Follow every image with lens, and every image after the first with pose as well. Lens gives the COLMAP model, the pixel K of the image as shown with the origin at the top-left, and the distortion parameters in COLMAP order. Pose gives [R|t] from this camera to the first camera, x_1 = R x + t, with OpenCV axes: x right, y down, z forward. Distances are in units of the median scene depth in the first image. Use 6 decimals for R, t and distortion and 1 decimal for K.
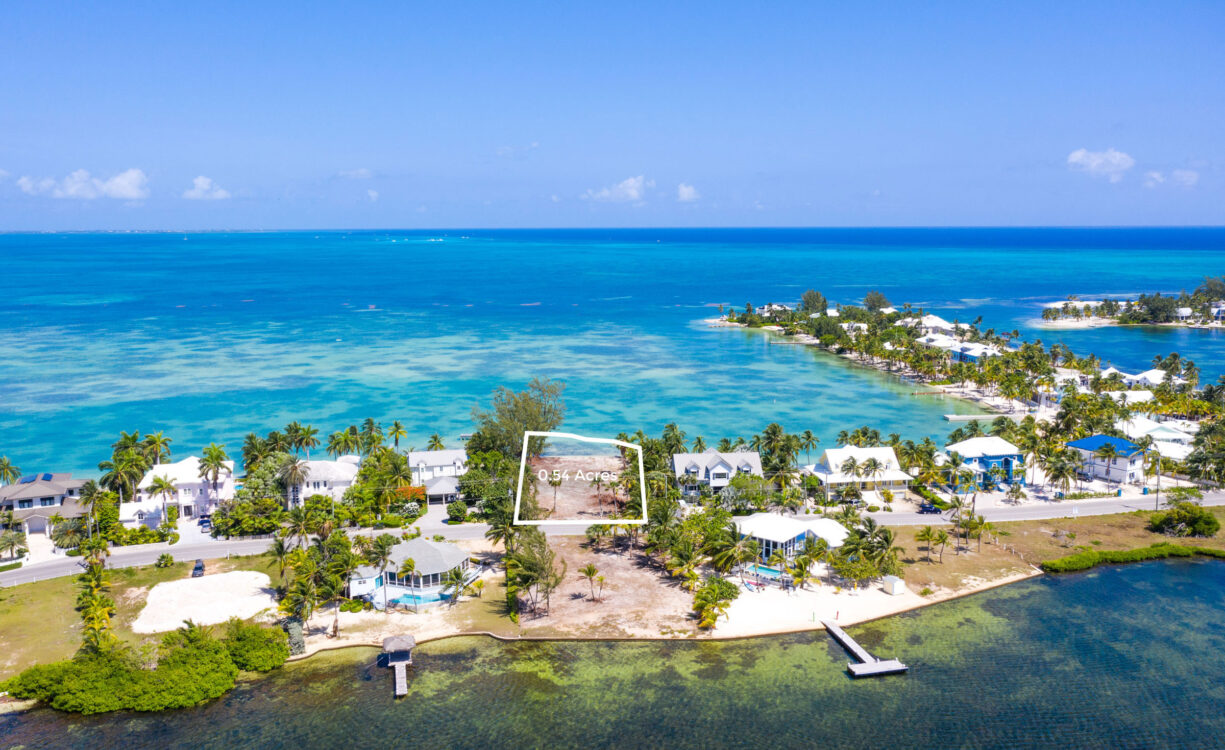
lens RADIAL K [[1007.3, 0, 608.1], [0, 1007.3, 367.4], [0, 0, 1]] dist [-0.001299, 0.003411]
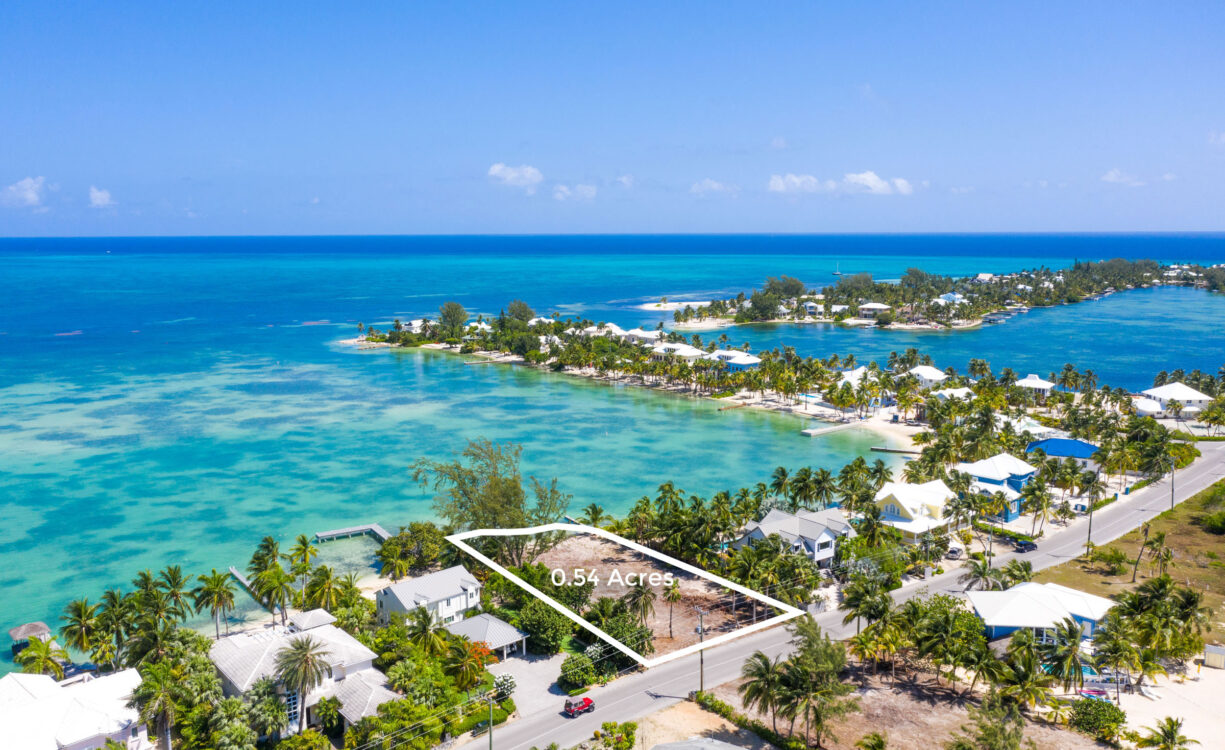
lens RADIAL K [[1007.3, 0, 608.1], [0, 1007.3, 367.4], [0, 0, 1]] dist [-0.001299, 0.003411]
pose [[0.854274, -0.070721, 0.514990, -0.219622], [0.074930, 0.997109, 0.012632, -0.026991], [-0.514394, 0.027798, 0.857103, 0.217647]]
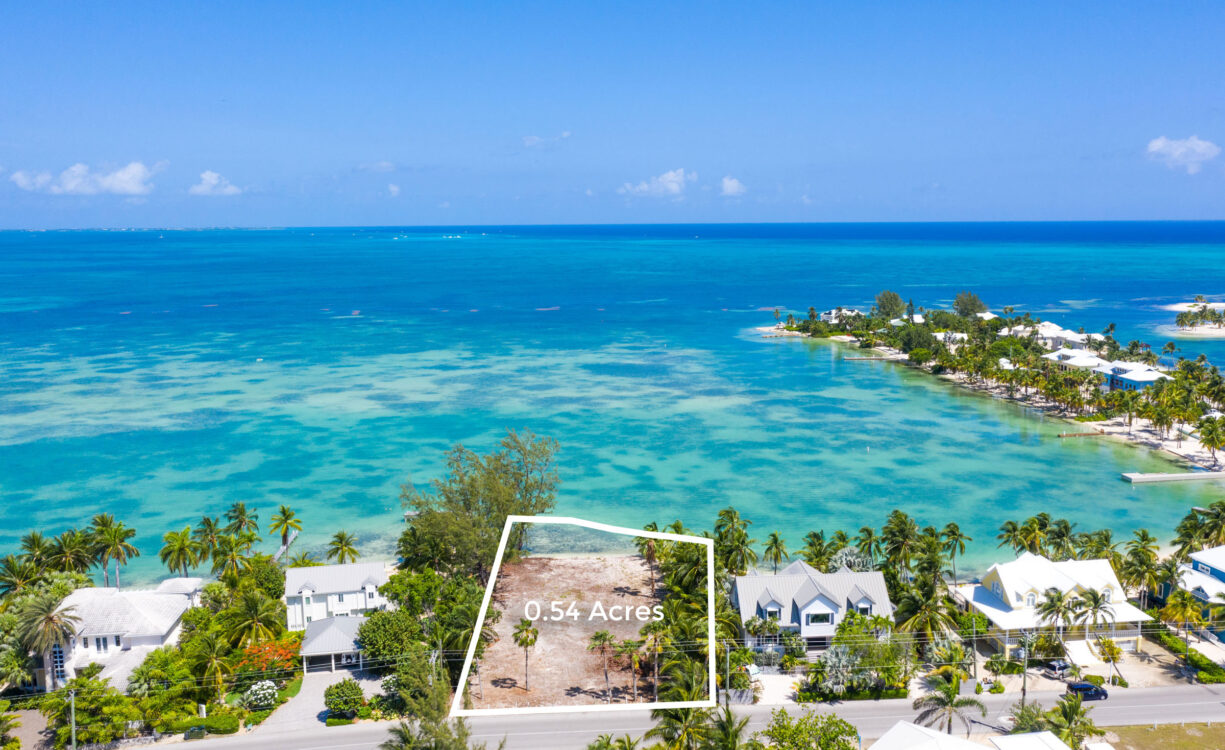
lens RADIAL K [[1064.0, 0, 647.8], [0, 1064.0, 377.2], [0, 0, 1]] dist [0.005188, 0.001809]
pose [[0.999985, -0.003836, 0.003966, 0.006585], [0.003819, 0.999983, 0.004464, -0.016882], [-0.003983, -0.004449, 0.999982, 0.207882]]
